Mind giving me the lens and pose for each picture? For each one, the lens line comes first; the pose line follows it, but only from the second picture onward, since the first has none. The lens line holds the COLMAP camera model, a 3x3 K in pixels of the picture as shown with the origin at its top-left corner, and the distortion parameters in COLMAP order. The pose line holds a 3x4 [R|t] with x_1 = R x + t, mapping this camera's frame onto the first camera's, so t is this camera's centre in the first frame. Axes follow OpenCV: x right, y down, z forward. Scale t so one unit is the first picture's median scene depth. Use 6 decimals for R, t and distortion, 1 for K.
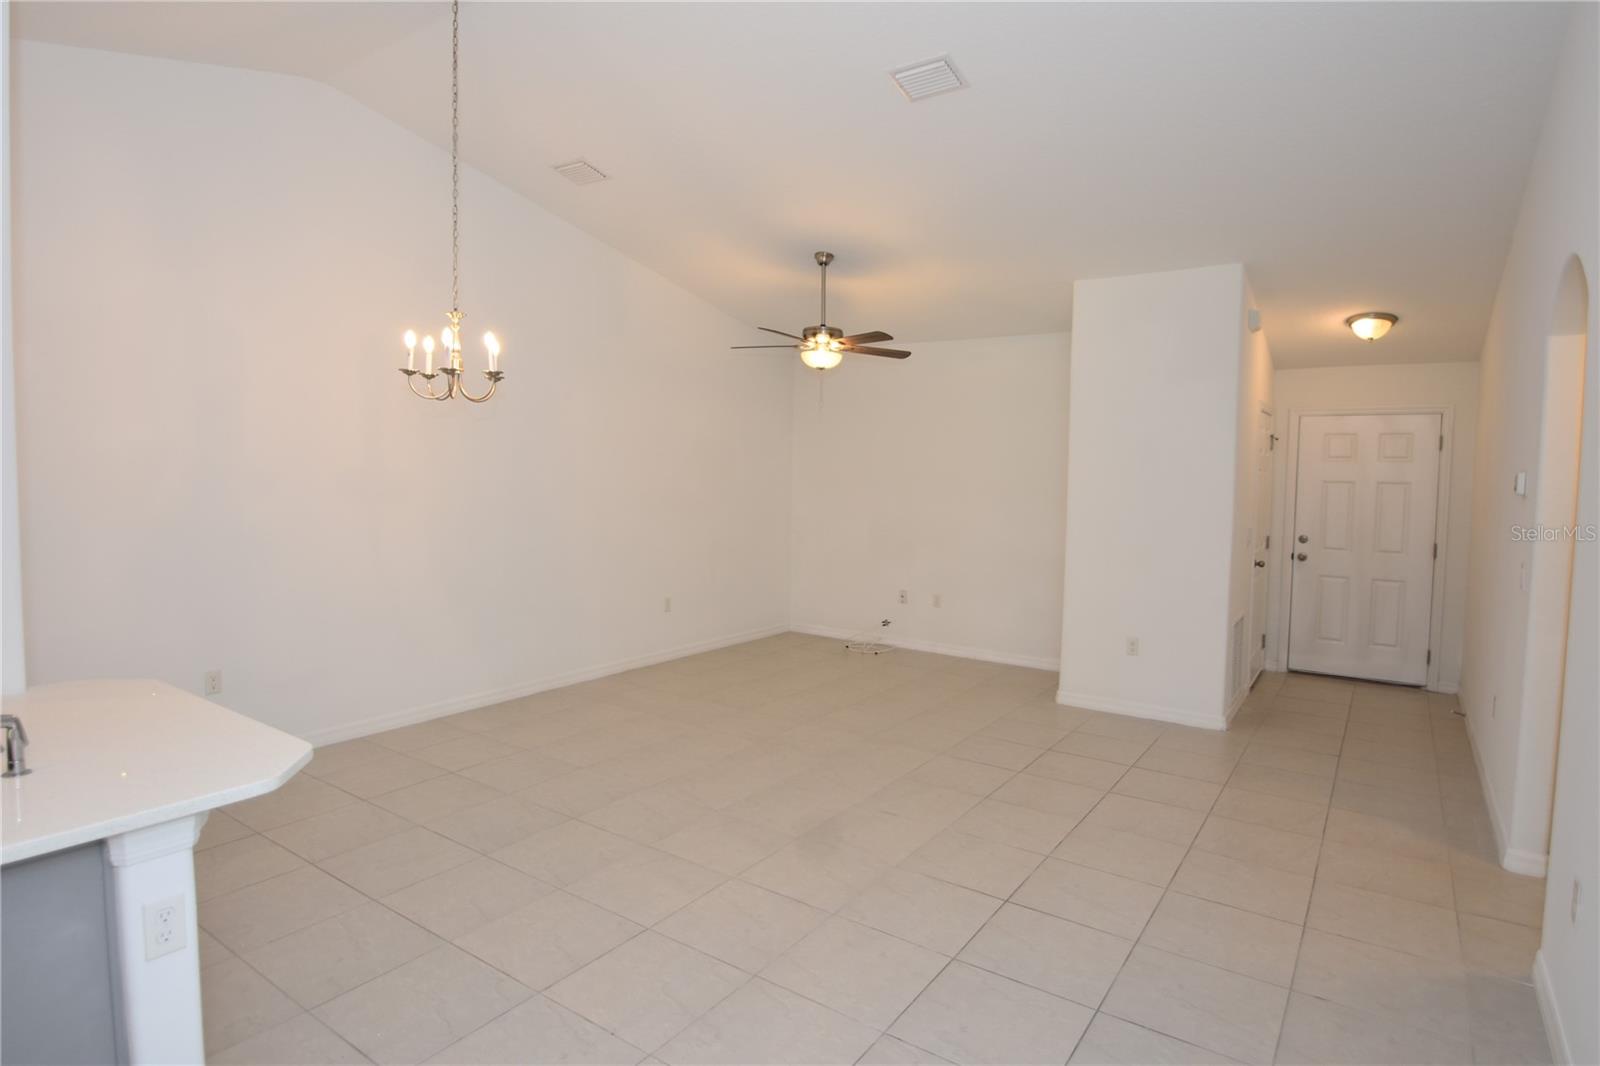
lens RADIAL K [[854.2, 0, 782.2], [0, 854.2, 514.6], [0, 0, 1]] dist [-0.022206, -0.002984]
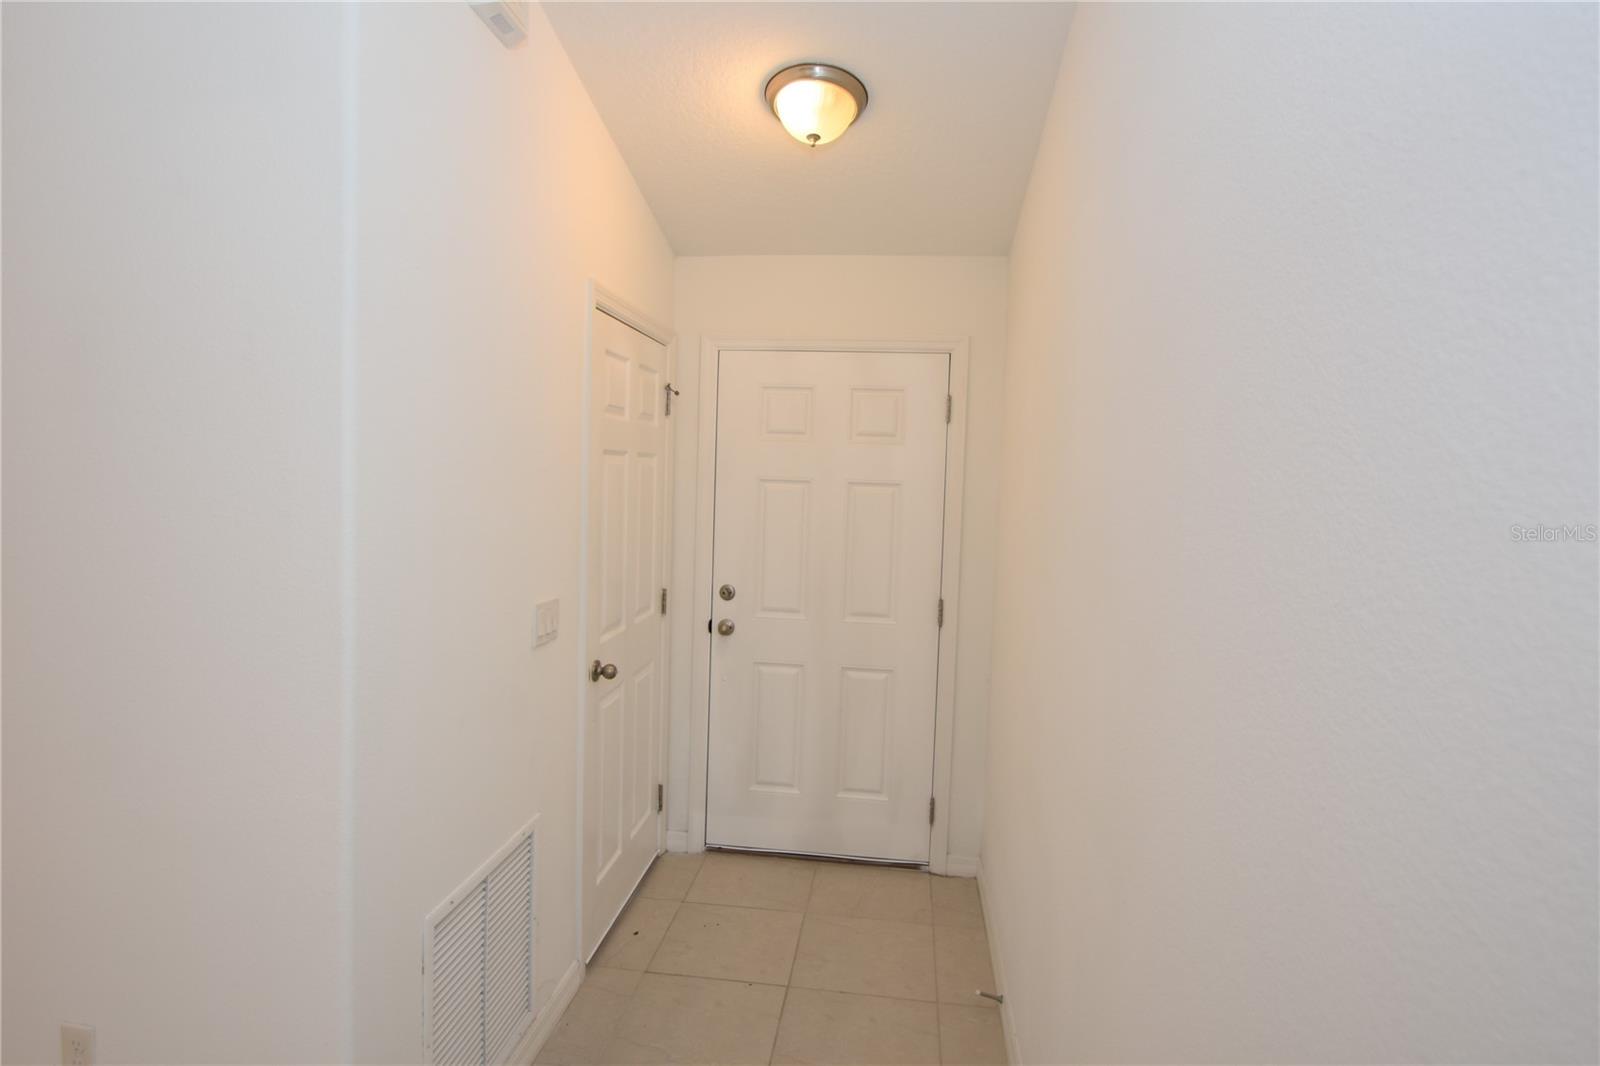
lens RADIAL K [[854.2, 0, 788.3], [0, 854.2, 519.7], [0, 0, 1]] dist [-0.022206, -0.002984]
pose [[0.879962, -0.015650, 0.474787, 0.438680], [0.008639, 0.999819, 0.016944, -0.025280], [-0.474966, -0.010809, 0.879938, 0.575681]]
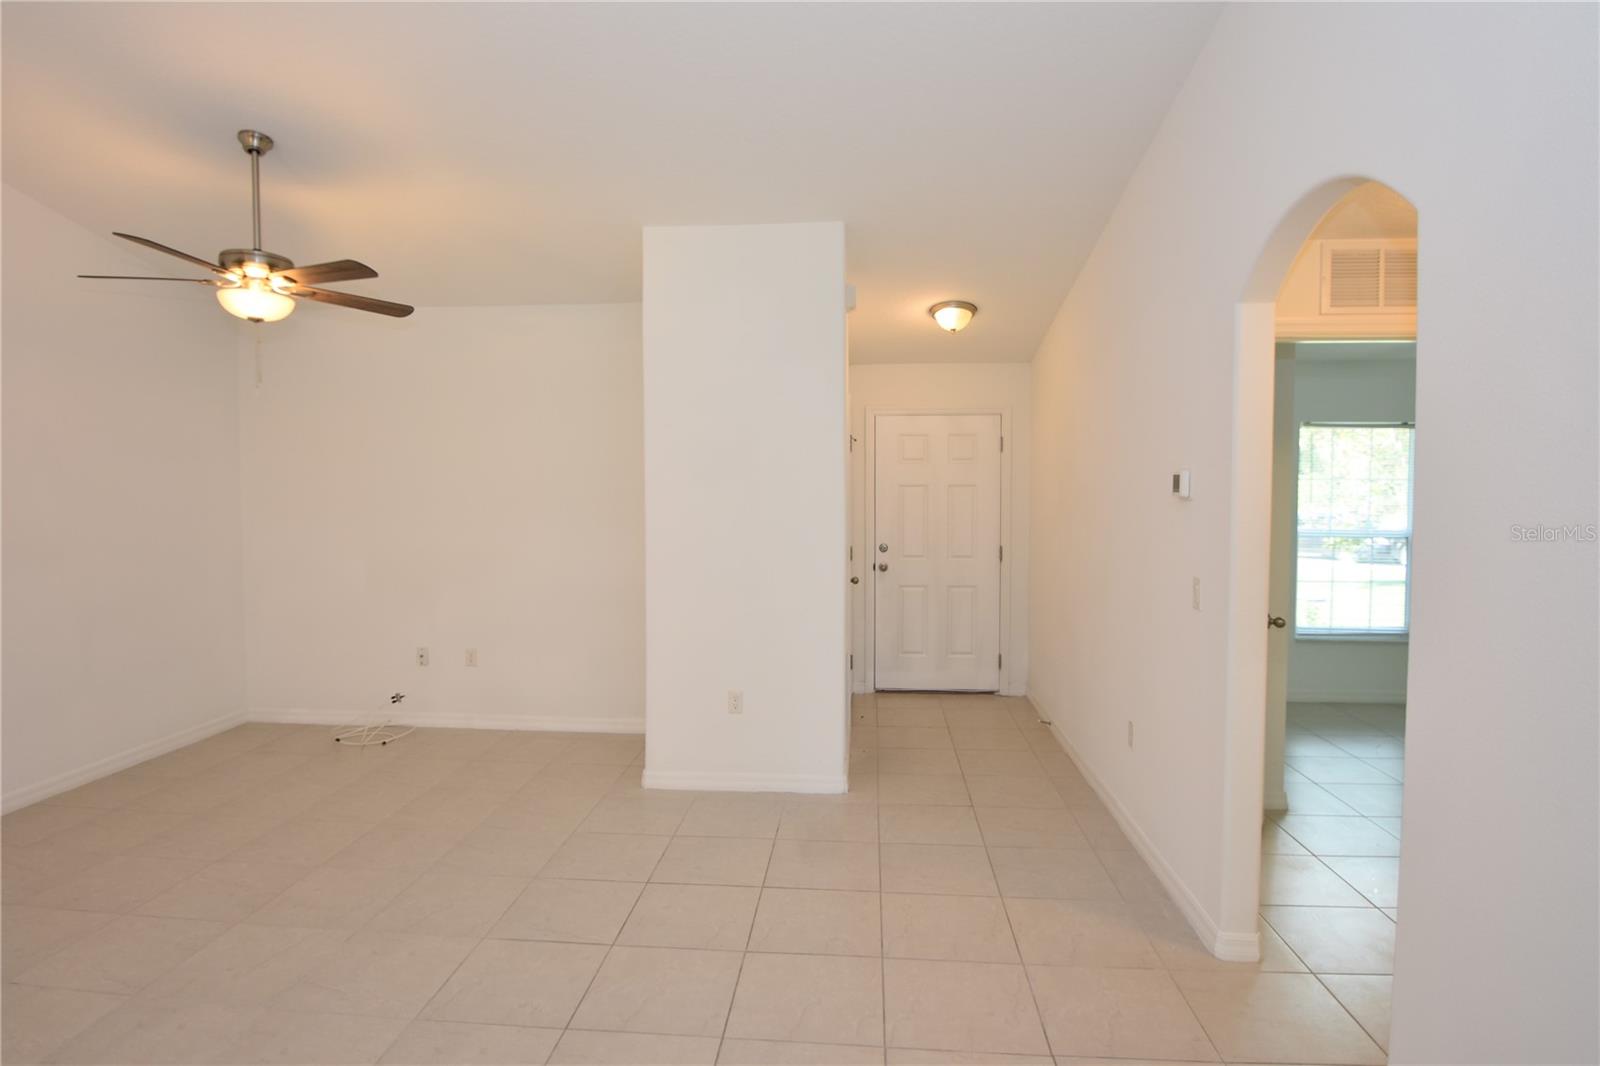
lens RADIAL K [[854.2, 0, 799.1], [0, 854.2, 518.6], [0, 0, 1]] dist [-0.022206, -0.002984]
pose [[0.855763, -0.039232, 0.515878, 0.058288], [0.043032, 0.999063, 0.004593, -0.012552], [-0.515575, 0.018269, 0.856650, 0.264562]]
